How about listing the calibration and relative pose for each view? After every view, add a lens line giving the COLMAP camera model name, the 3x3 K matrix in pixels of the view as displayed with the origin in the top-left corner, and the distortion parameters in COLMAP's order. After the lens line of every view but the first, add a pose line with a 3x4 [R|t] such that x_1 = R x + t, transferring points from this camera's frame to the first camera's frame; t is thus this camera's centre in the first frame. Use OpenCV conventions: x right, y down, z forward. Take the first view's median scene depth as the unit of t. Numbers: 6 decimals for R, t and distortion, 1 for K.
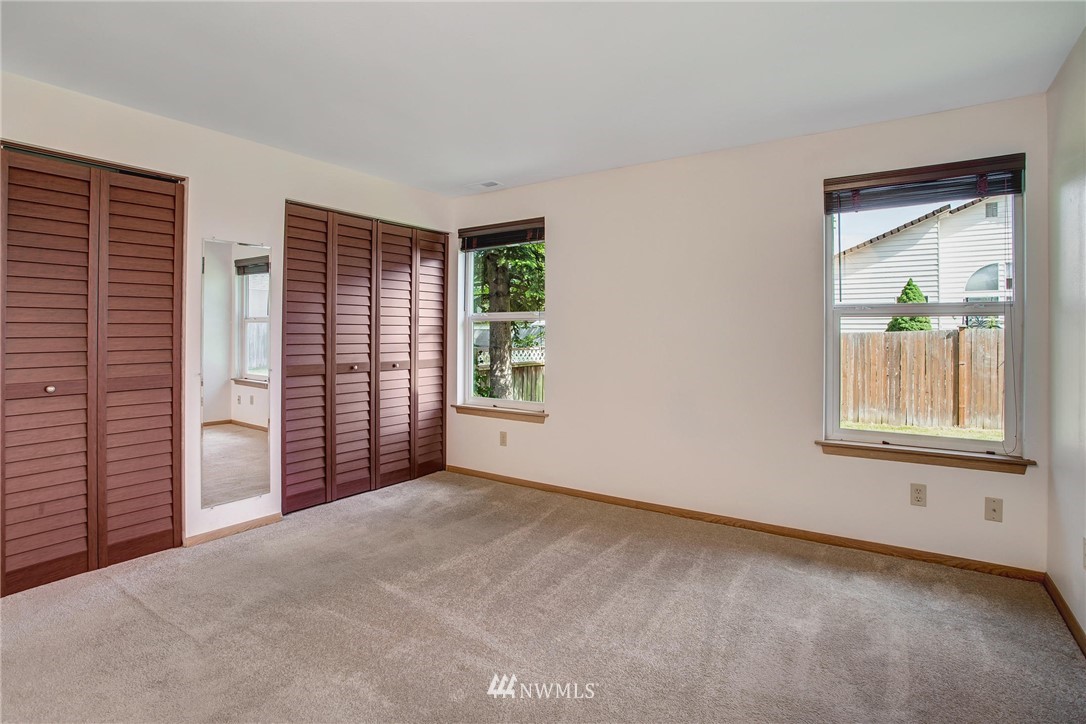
lens RADIAL K [[550.4, 0, 539.1], [0, 550.4, 344.1], [0, 0, 1]] dist [-0.063353, 0.042020]
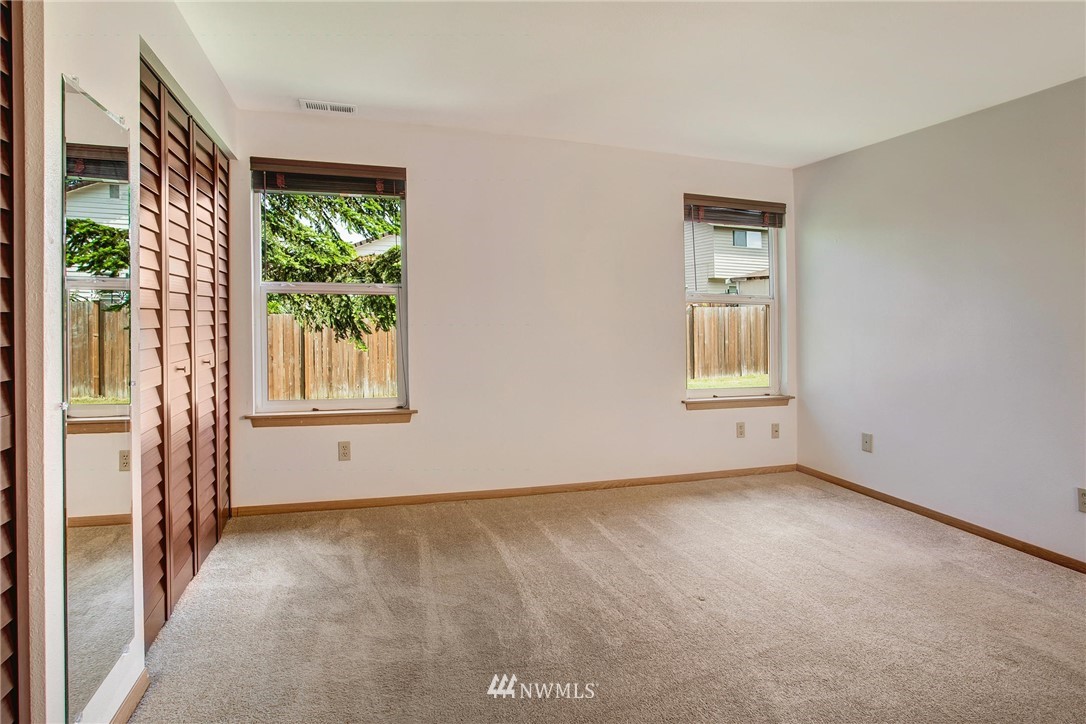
lens RADIAL K [[567.3, 0, 536.6], [0, 567.3, 319.3], [0, 0, 1]] dist [-0.023392, -0.000099]
pose [[0.624171, 0.002988, 0.781282, -0.722184], [0.002372, 0.999981, -0.005719, -0.003803], [-0.781284, 0.005423, 0.624152, 0.445434]]
